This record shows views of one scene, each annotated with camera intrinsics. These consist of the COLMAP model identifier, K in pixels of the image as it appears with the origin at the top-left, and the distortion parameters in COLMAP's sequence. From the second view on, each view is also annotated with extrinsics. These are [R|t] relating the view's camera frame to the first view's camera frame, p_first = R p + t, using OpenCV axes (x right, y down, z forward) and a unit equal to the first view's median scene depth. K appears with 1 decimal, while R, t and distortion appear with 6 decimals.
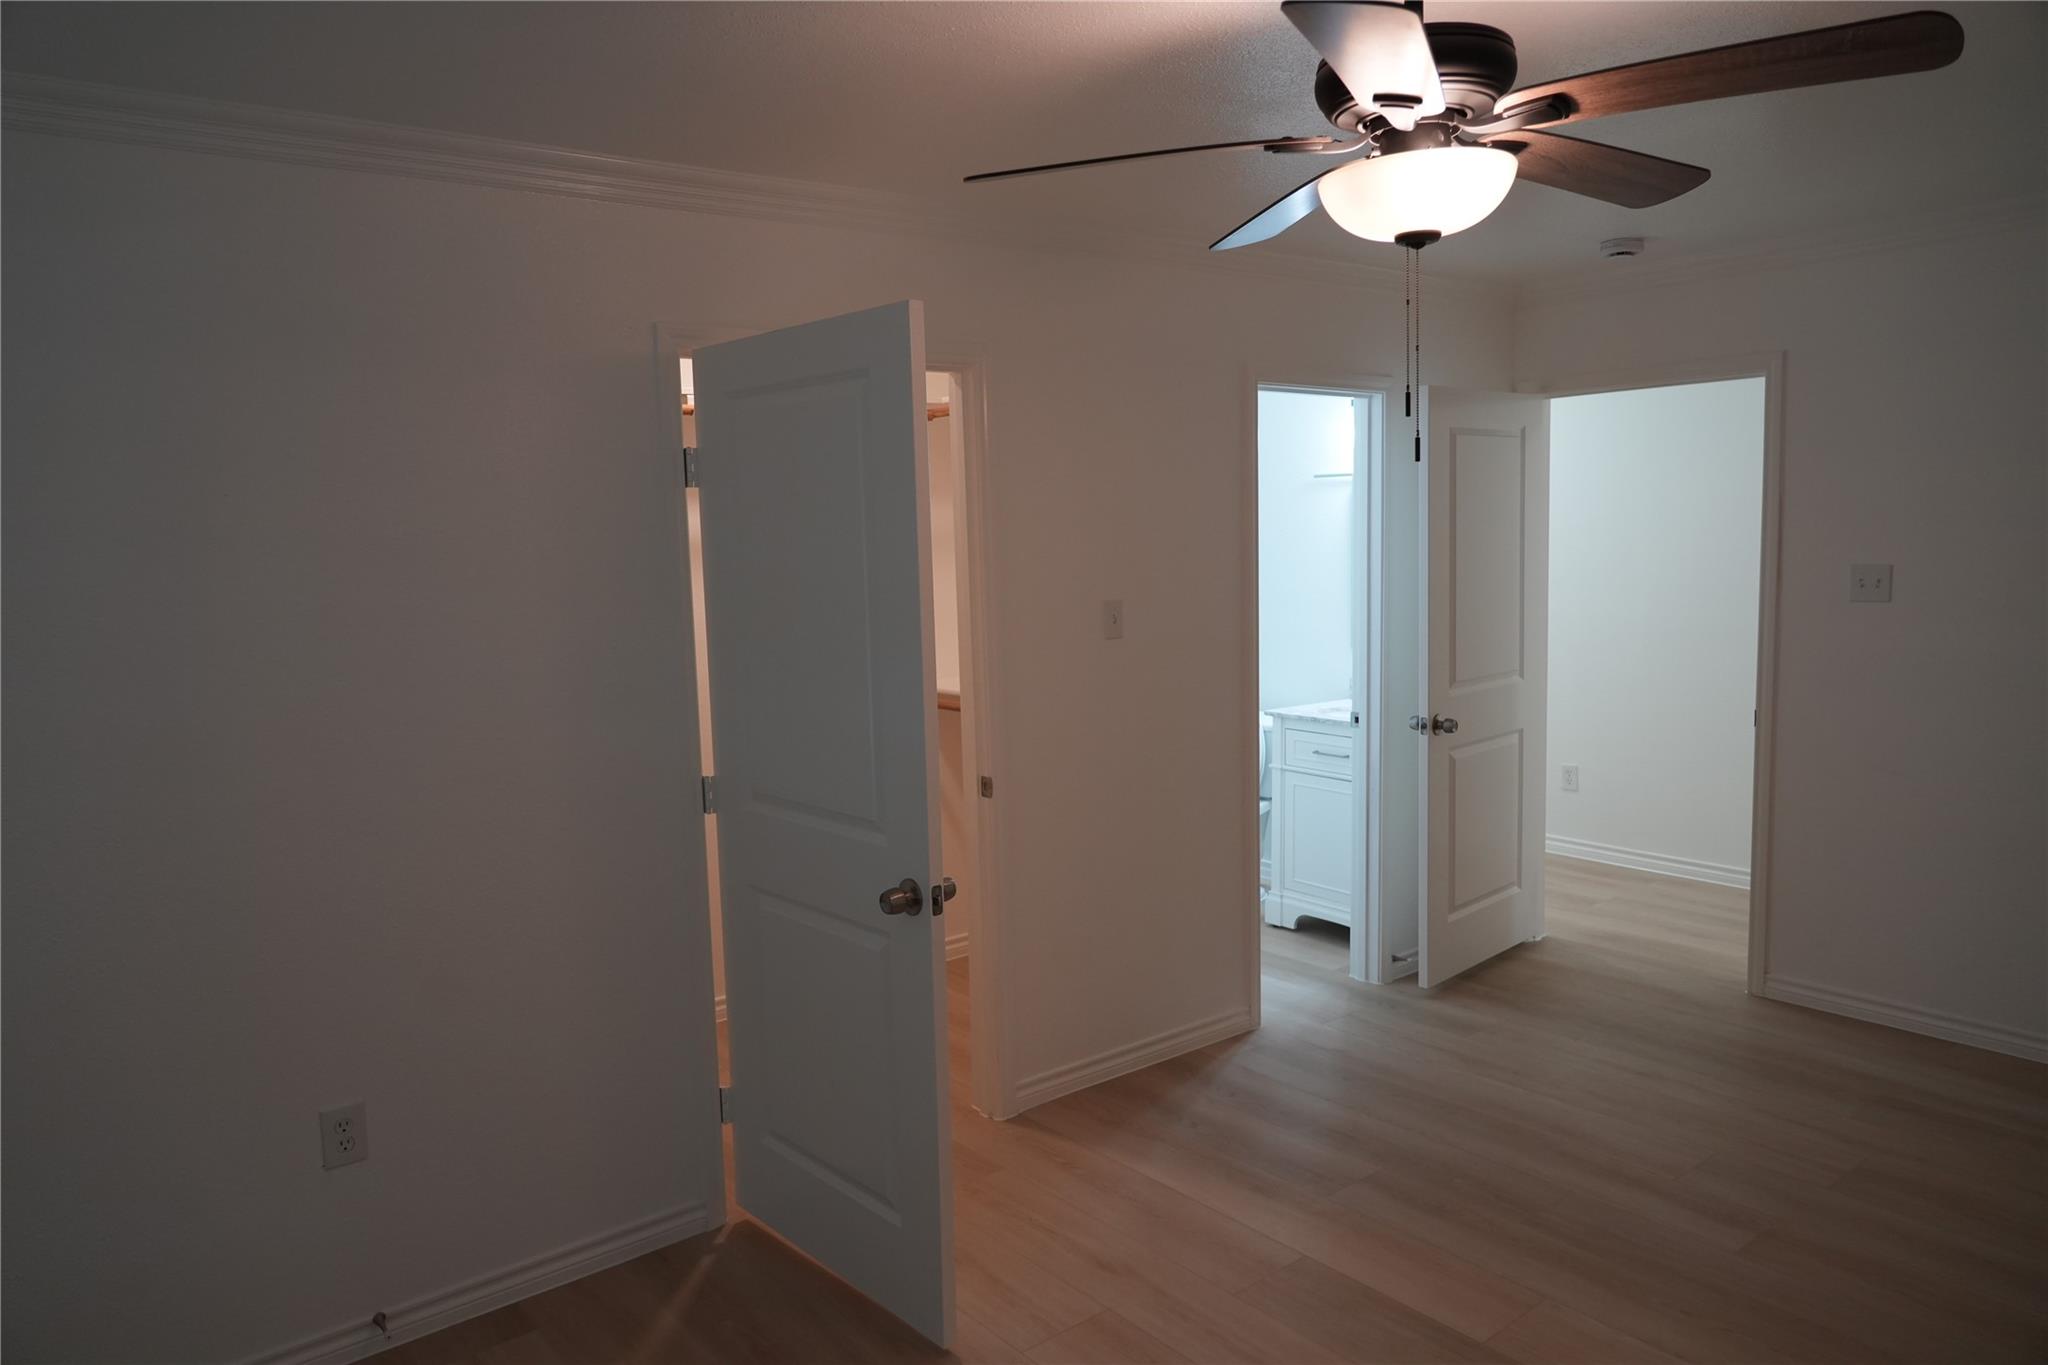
lens RADIAL K [[1354.0, 0, 1024.0], [0, 1354.0, 682.5], [0, 0, 1]] dist [-0.005392, -0.000451]
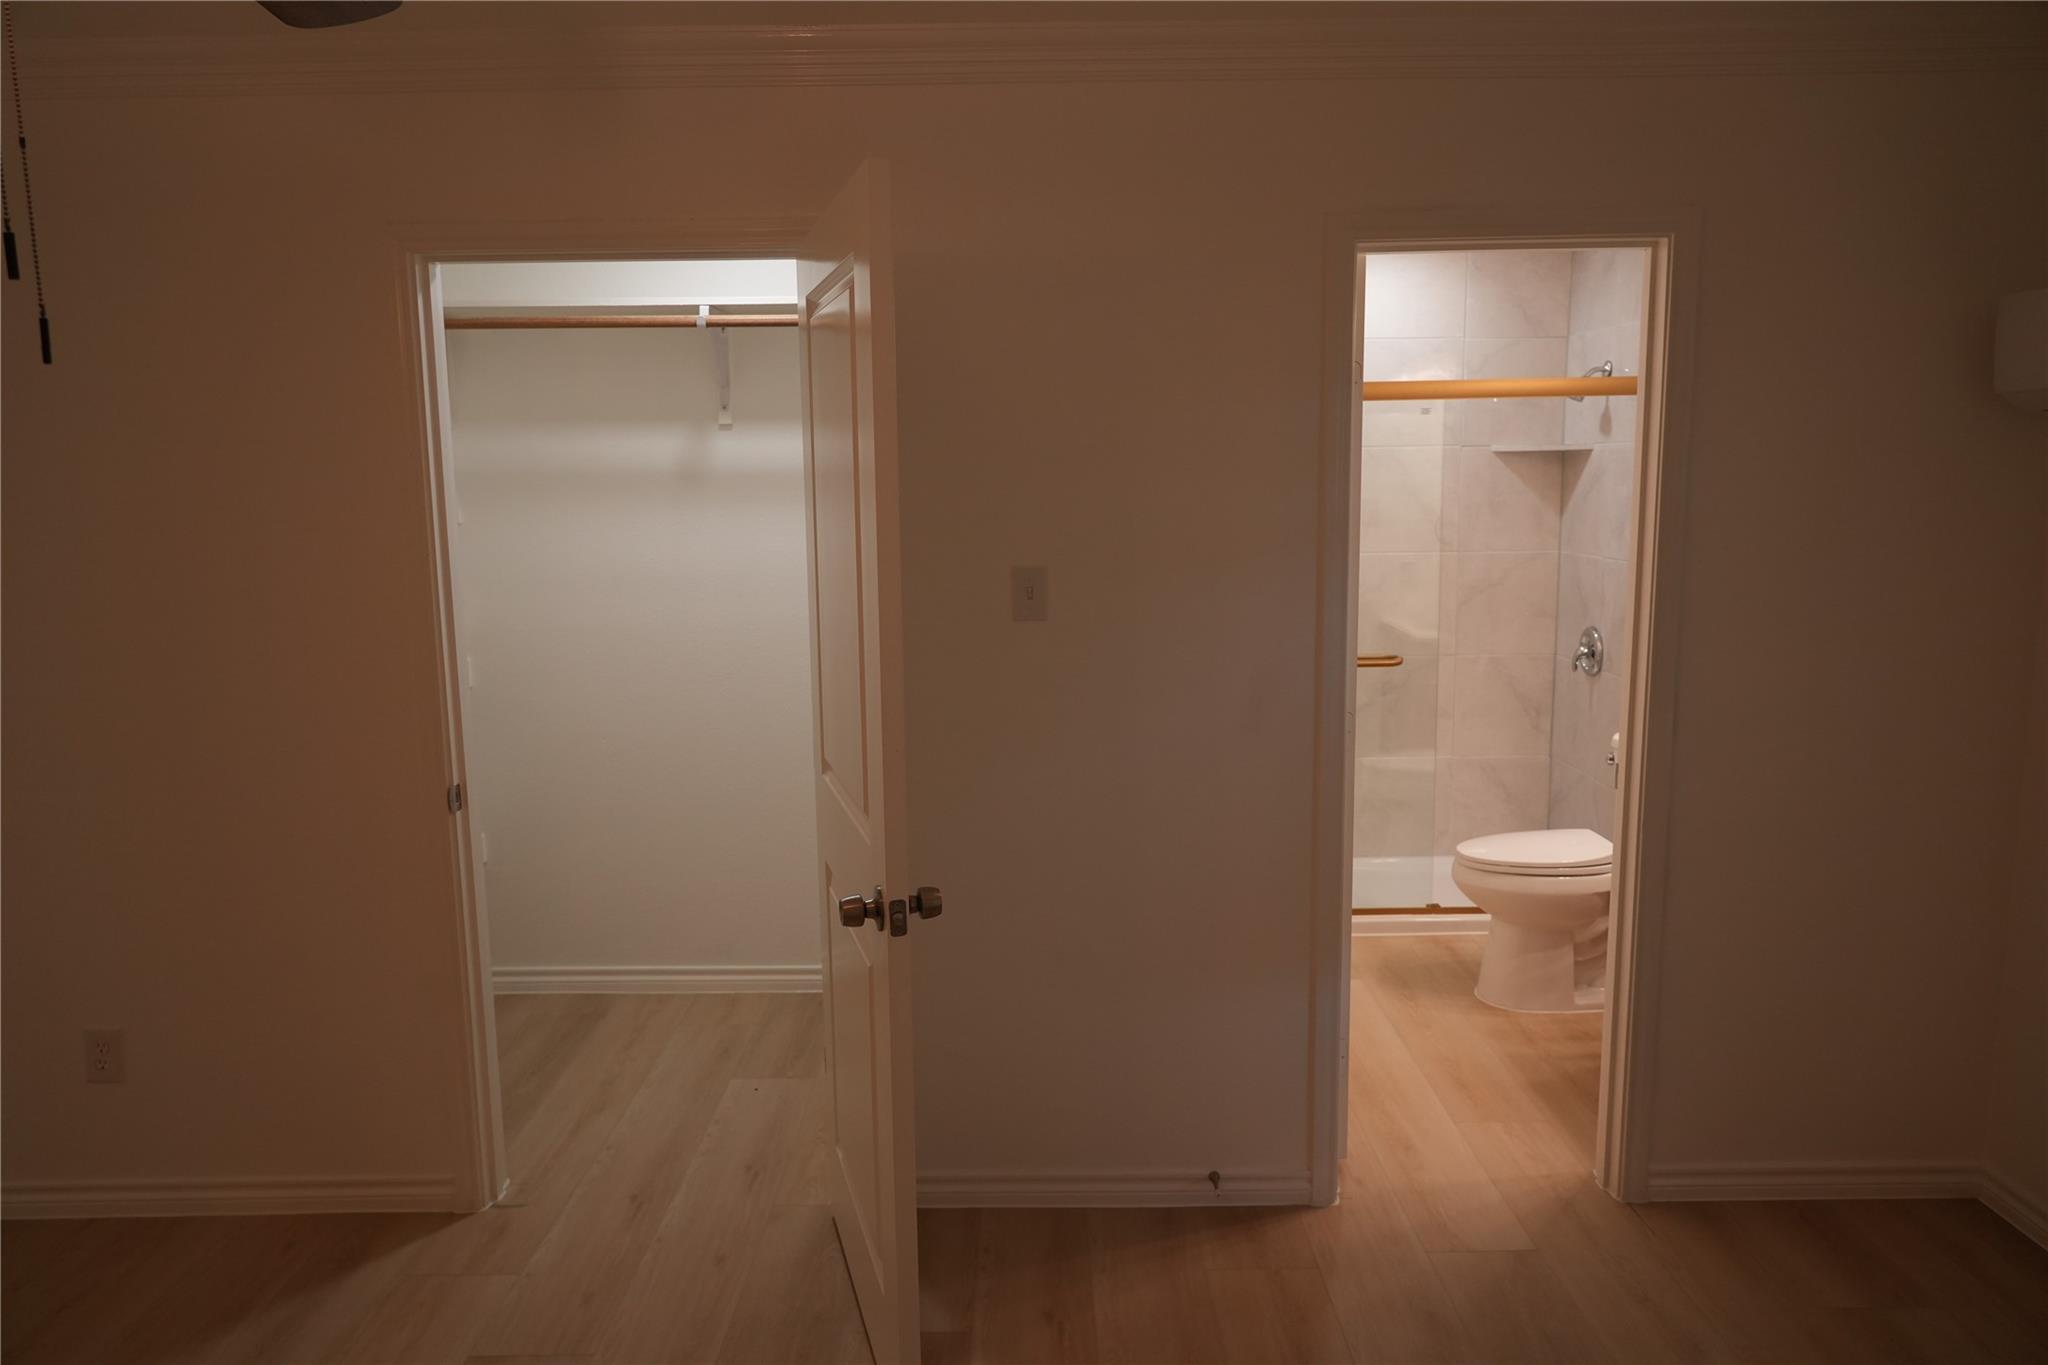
lens RADIAL K [[1349.5, 0, 1024.0], [0, 1349.5, 682.5], [0, 0, 1]] dist [0.038324, 0.001187]
pose [[0.762691, 0.110017, -0.637337, 0.506046], [-0.076128, 0.993847, 0.080457, -0.054619], [0.642267, -0.012844, 0.766373, 0.416522]]
